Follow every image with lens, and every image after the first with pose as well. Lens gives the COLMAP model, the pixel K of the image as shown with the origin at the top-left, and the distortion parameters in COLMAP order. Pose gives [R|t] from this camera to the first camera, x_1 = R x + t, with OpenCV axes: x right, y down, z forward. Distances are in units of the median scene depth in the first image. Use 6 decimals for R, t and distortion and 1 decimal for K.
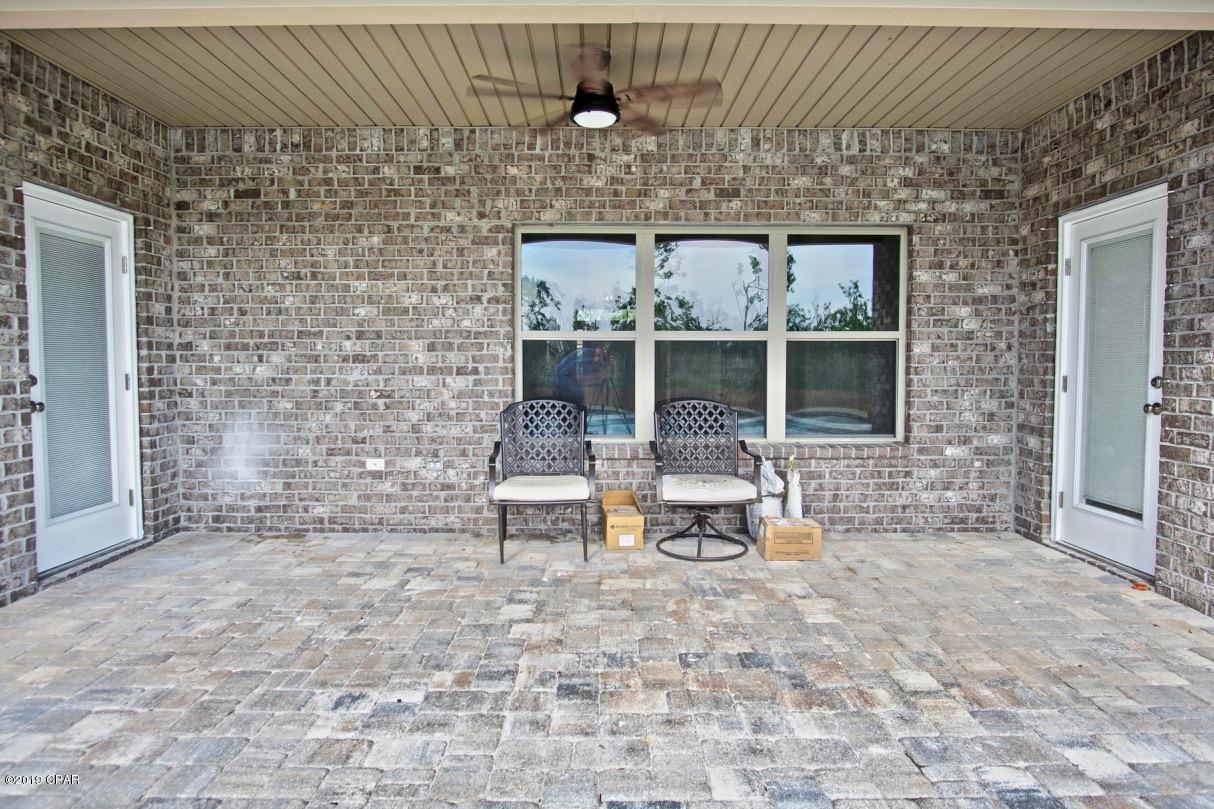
lens RADIAL K [[651.5, 0, 606.0], [0, 651.5, 395.7], [0, 0, 1]] dist [-0.038218, 0.011224]
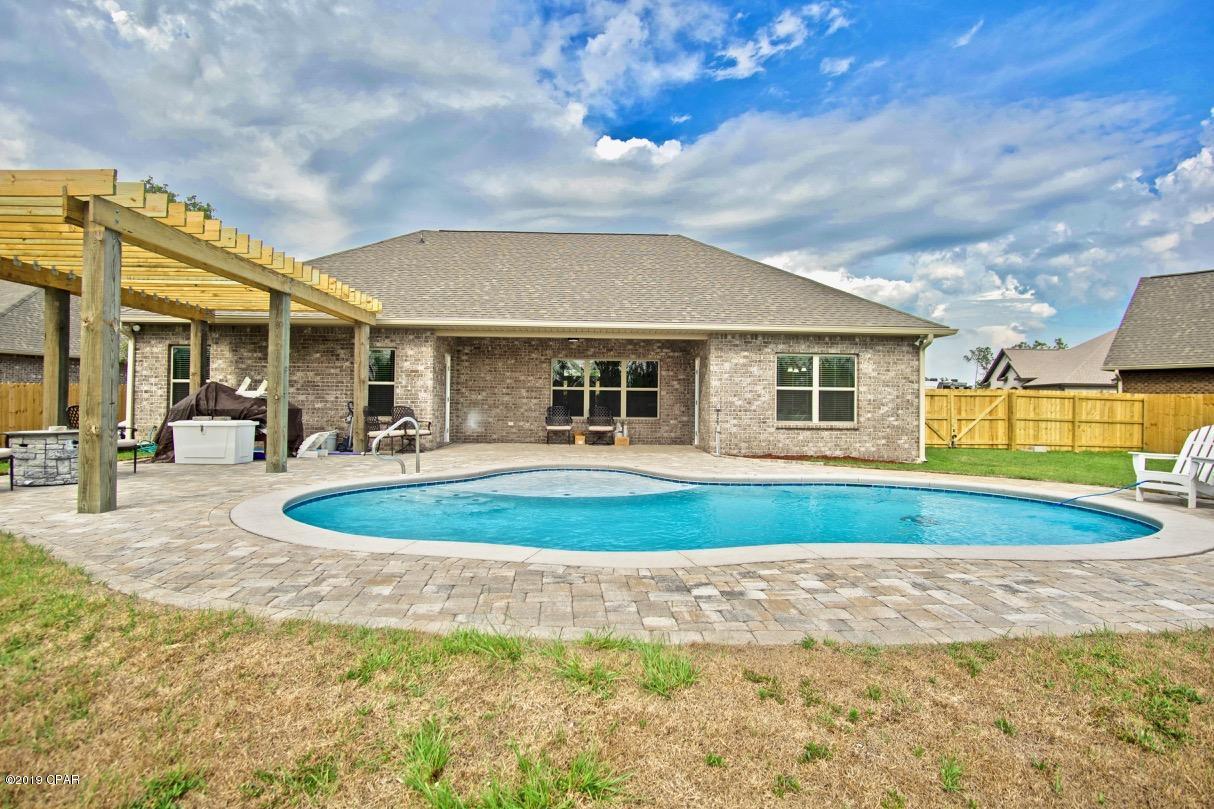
lens RADIAL K [[651.5, 0, 606.0], [0, 651.5, 395.7], [0, 0, 1]] dist [-0.038218, 0.011224]
pose [[0.999689, 0.010987, 0.022396, 0.086803], [-0.009743, 0.998443, -0.054917, 0.146085], [-0.022964, 0.054682, 0.998240, -2.633147]]
